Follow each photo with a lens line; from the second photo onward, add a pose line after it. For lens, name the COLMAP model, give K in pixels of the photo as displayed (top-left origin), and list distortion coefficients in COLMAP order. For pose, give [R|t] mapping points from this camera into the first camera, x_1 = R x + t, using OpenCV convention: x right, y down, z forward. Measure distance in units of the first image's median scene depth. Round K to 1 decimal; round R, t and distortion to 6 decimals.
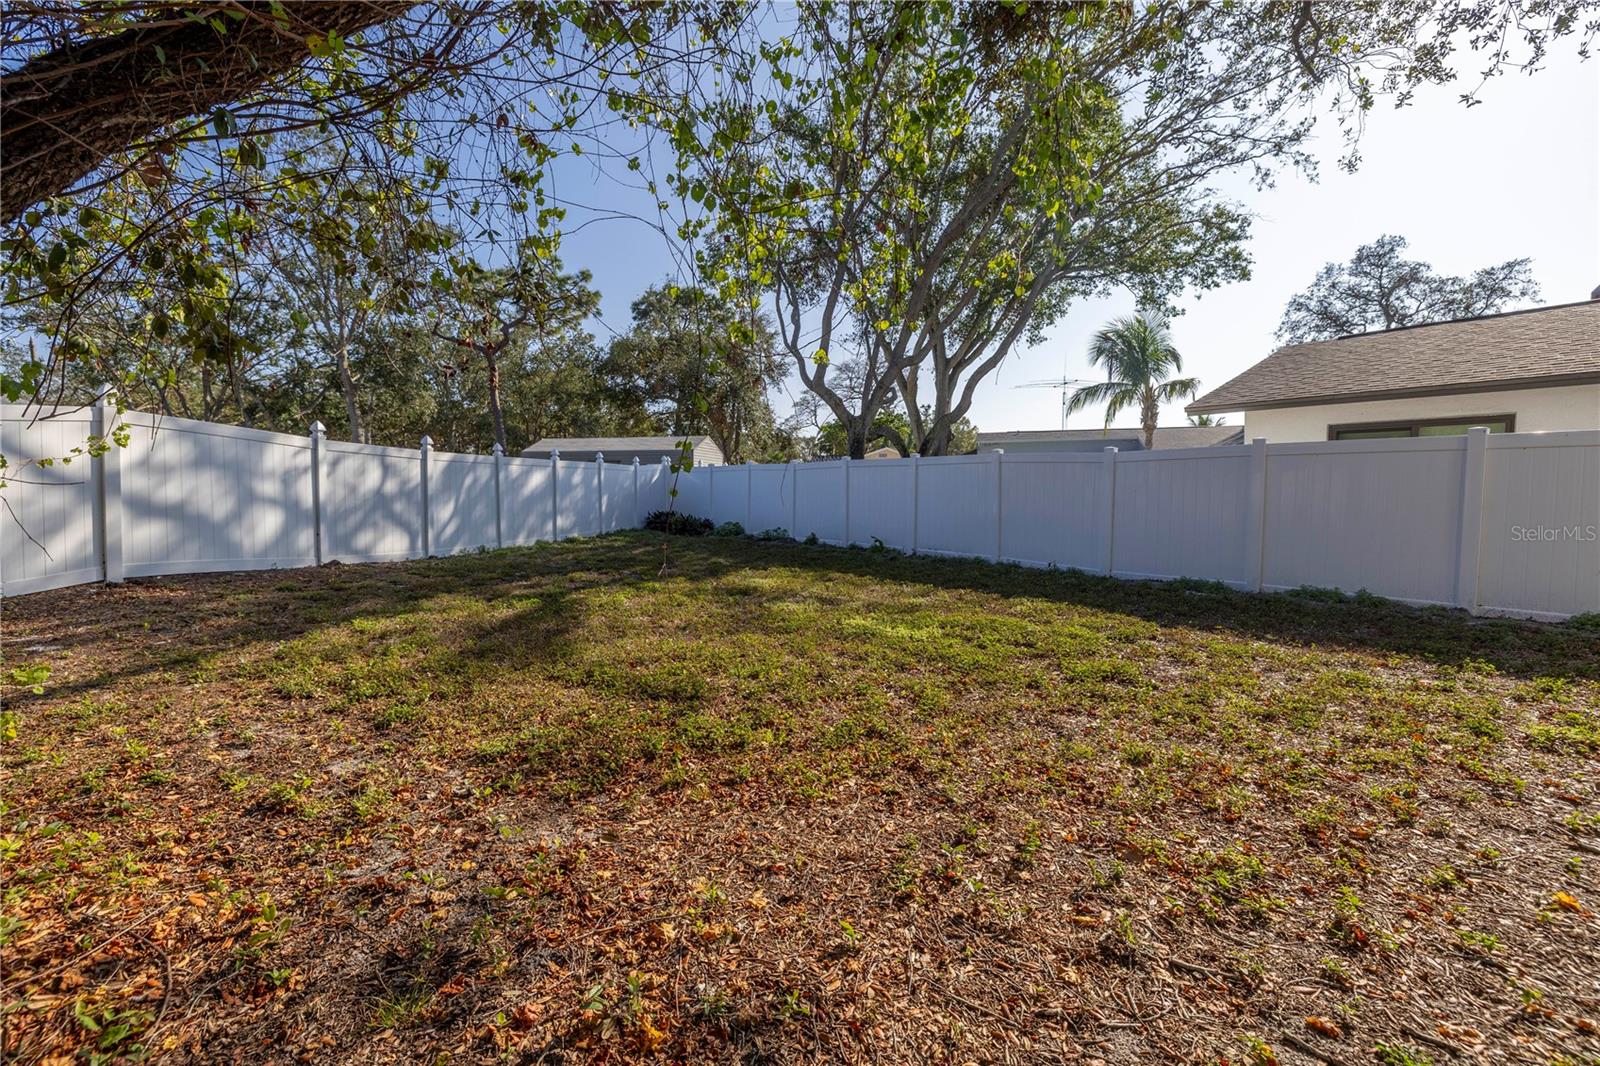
lens RADIAL K [[672.7, 0, 804.0], [0, 672.7, 527.0], [0, 0, 1]] dist [0.000402, -0.000592]
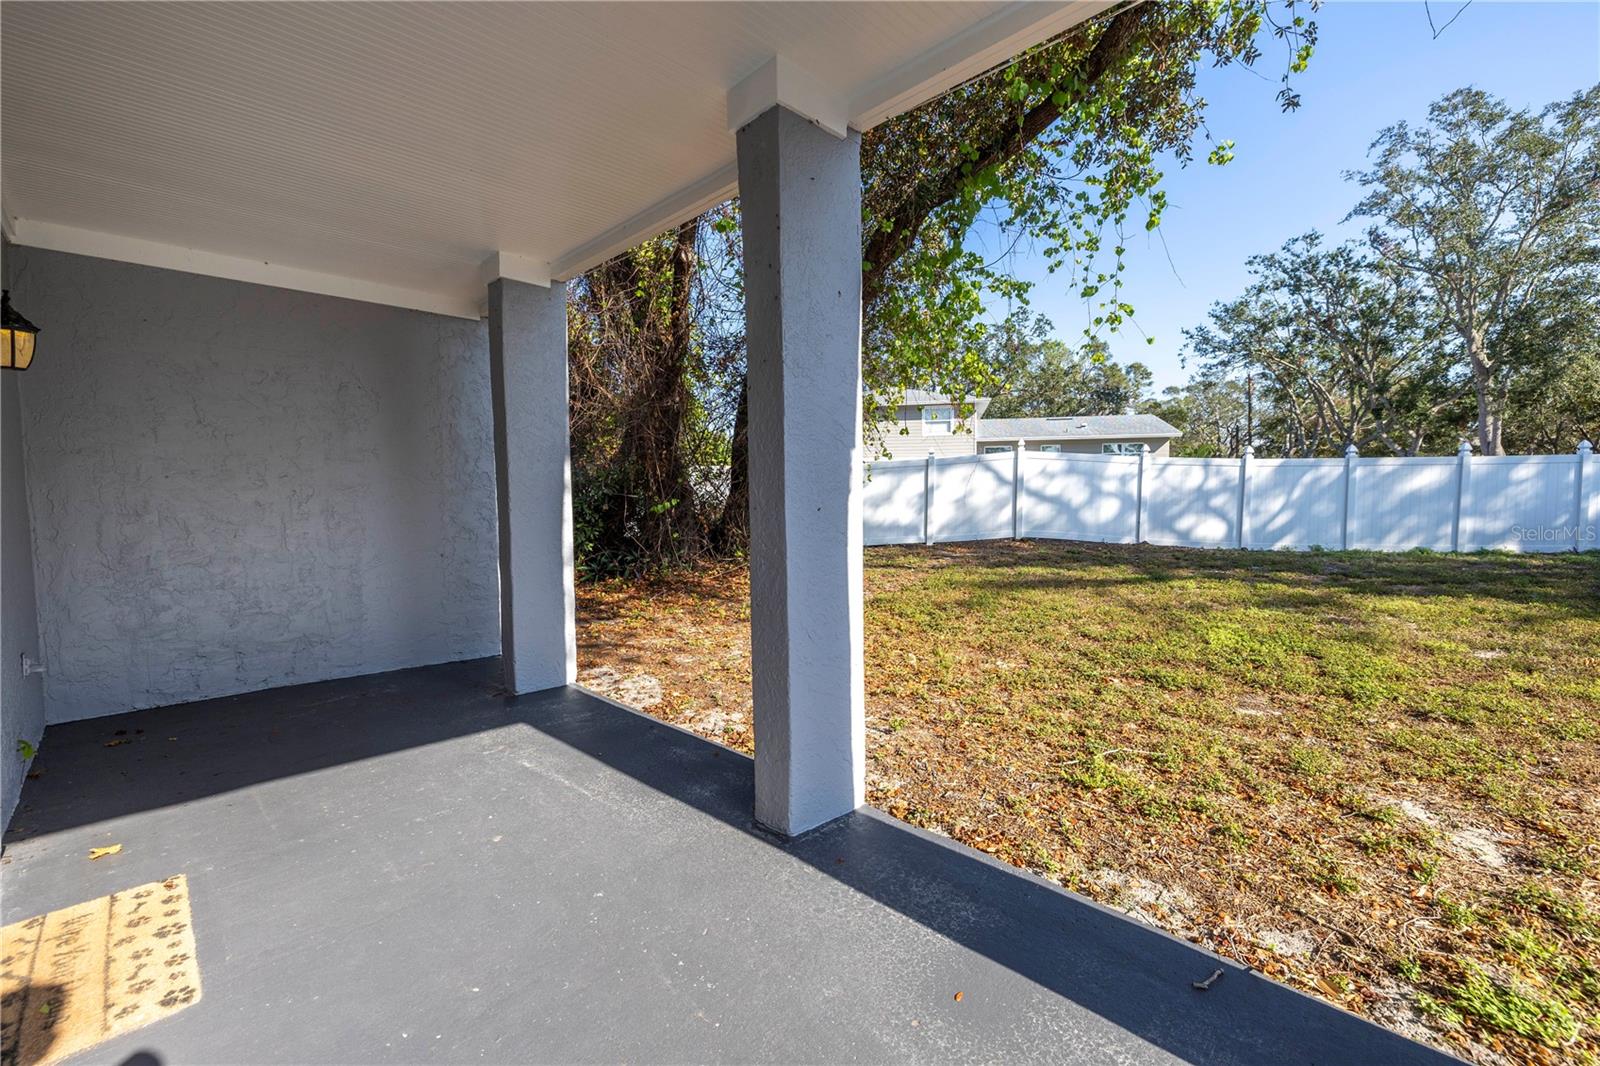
lens RADIAL K [[672.7, 0, 794.2], [0, 672.7, 537.0], [0, 0, 1]] dist [0.000402, -0.000592]
pose [[0.056554, 0.075815, -0.995517, 0.241380], [-0.052552, 0.995956, 0.072863, -0.008991], [0.997015, 0.048196, 0.060310, 0.060563]]
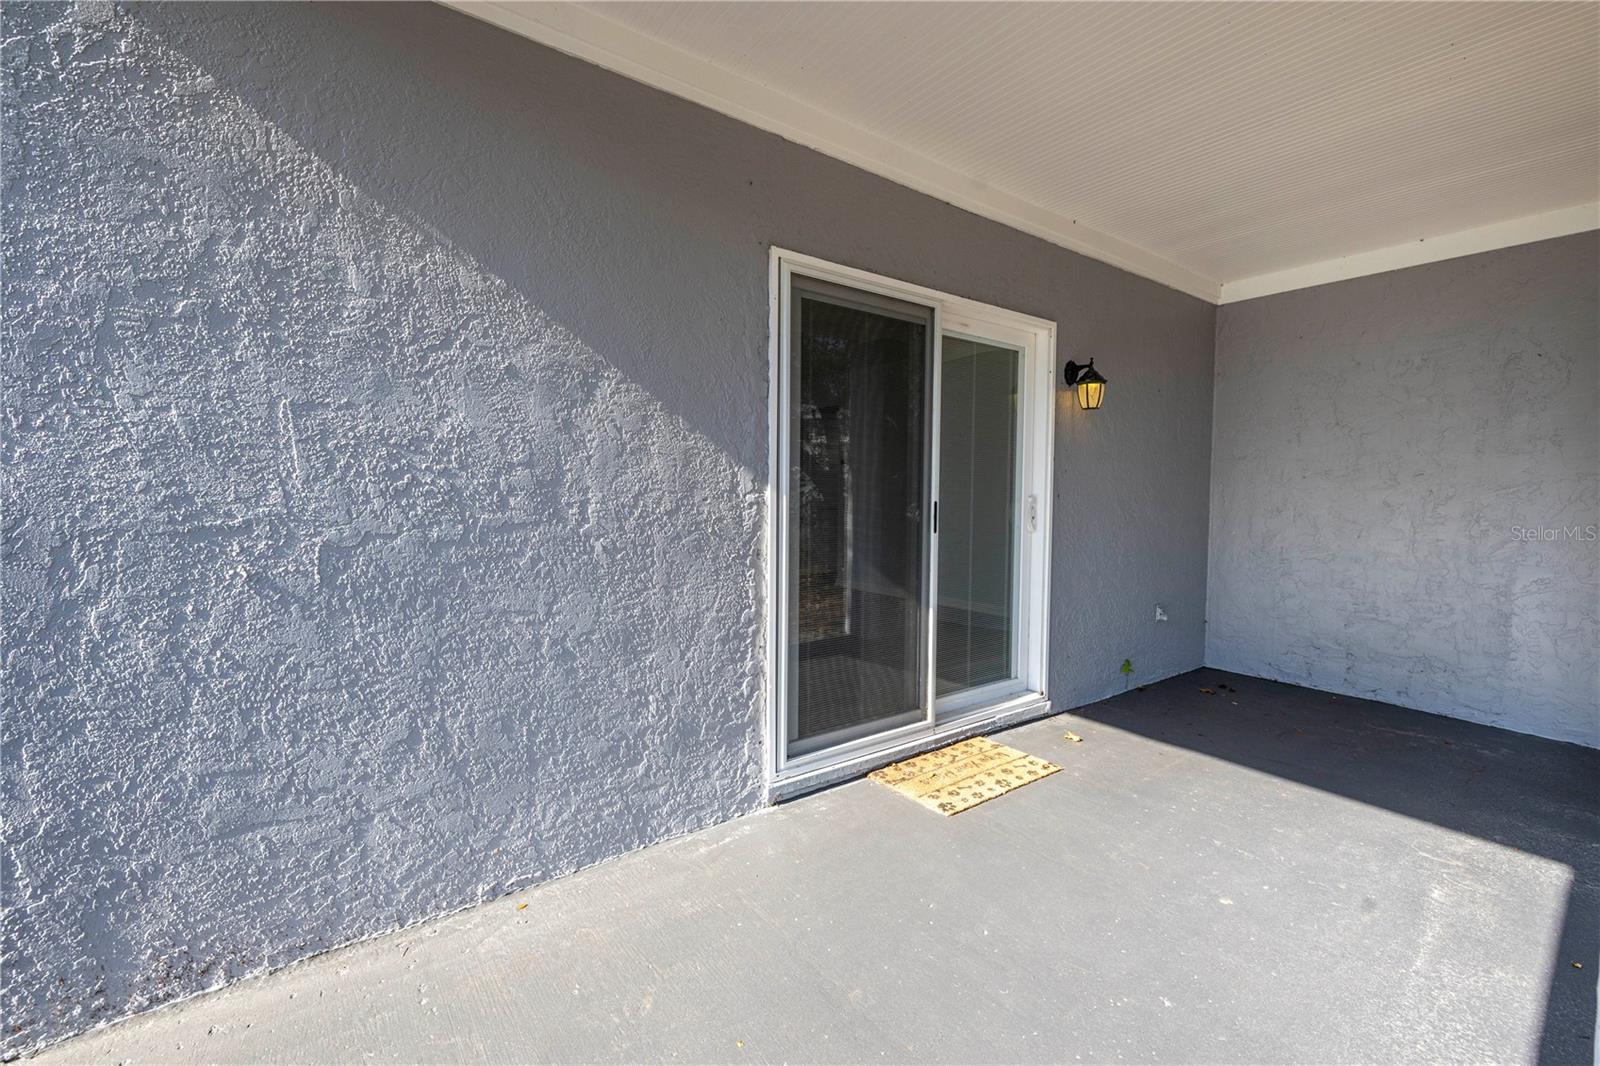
lens RADIAL K [[672.7, 0, 794.2], [0, 672.7, 530.0], [0, 0, 1]] dist [0.000402, -0.000592]
pose [[-0.995879, -0.005882, 0.090497, 0.192197], [0.004560, 0.993384, 0.114746, -0.010670], [-0.090573, 0.114686, -0.989264, 0.104861]]
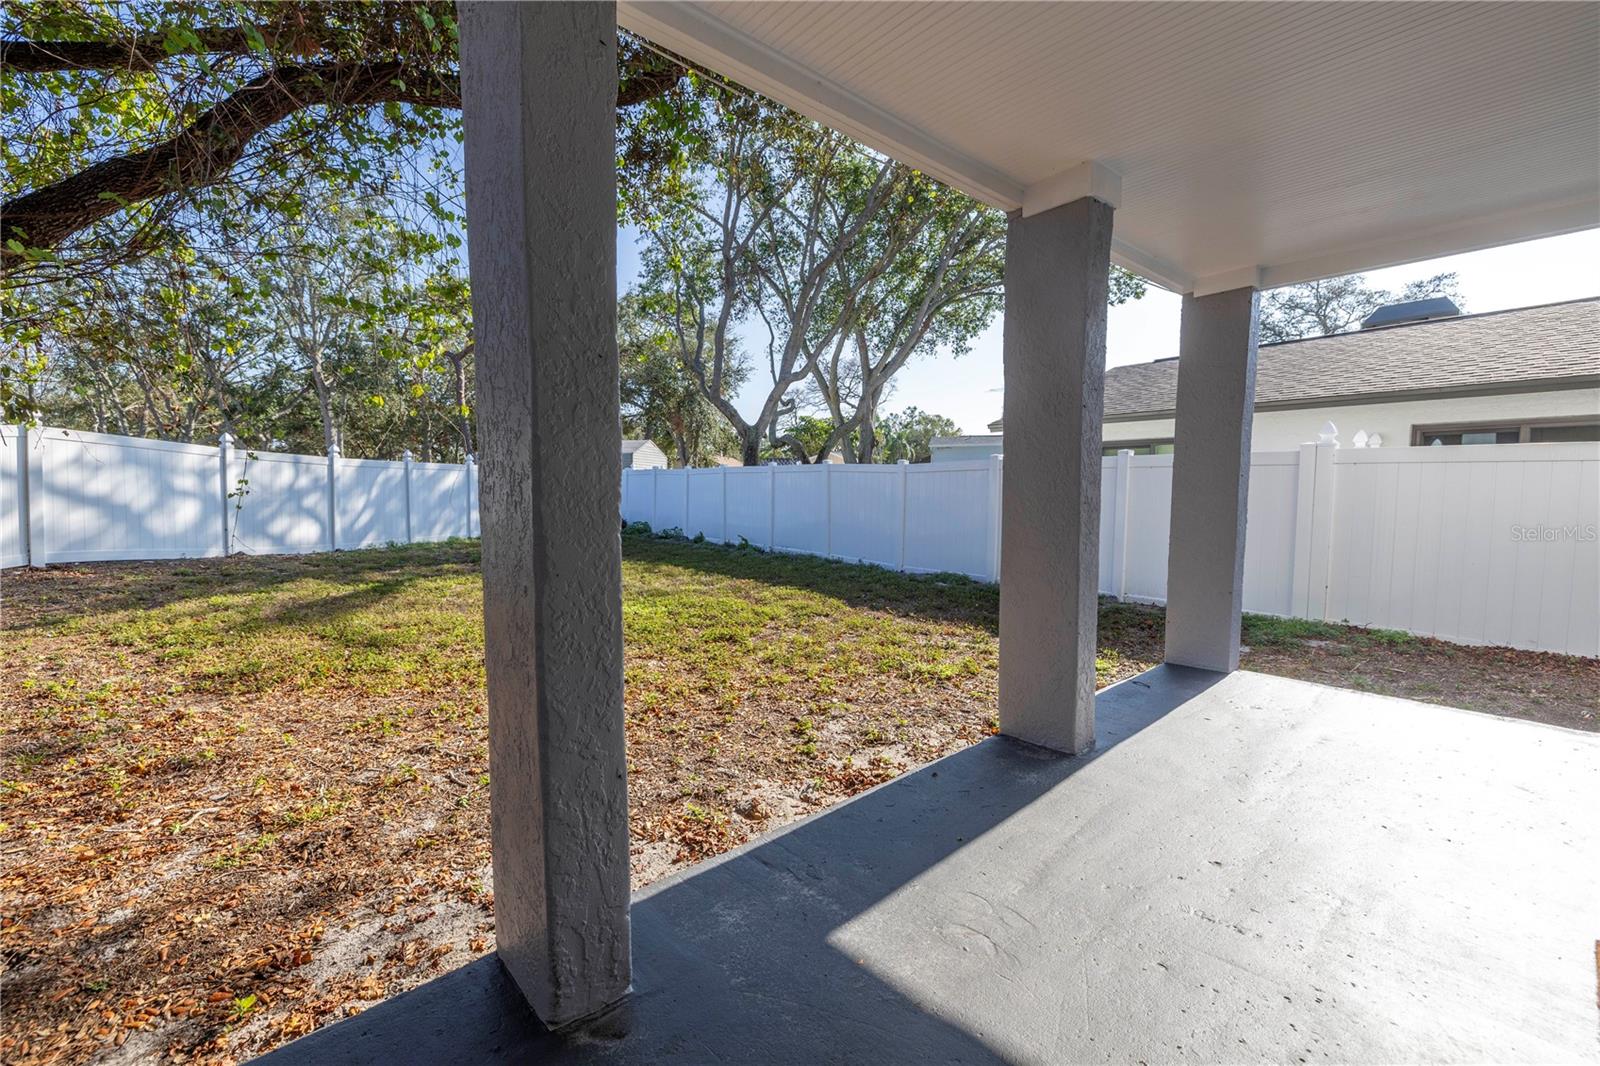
lens RADIAL K [[672.7, 0, 796.2], [0, 672.7, 528.3], [0, 0, 1]] dist [0.000402, -0.000592]
pose [[0.999938, 0.007658, -0.008078, 0.097405], [-0.007640, 0.999968, 0.002292, -0.000487], [0.008095, -0.002231, 0.999965, -0.057188]]
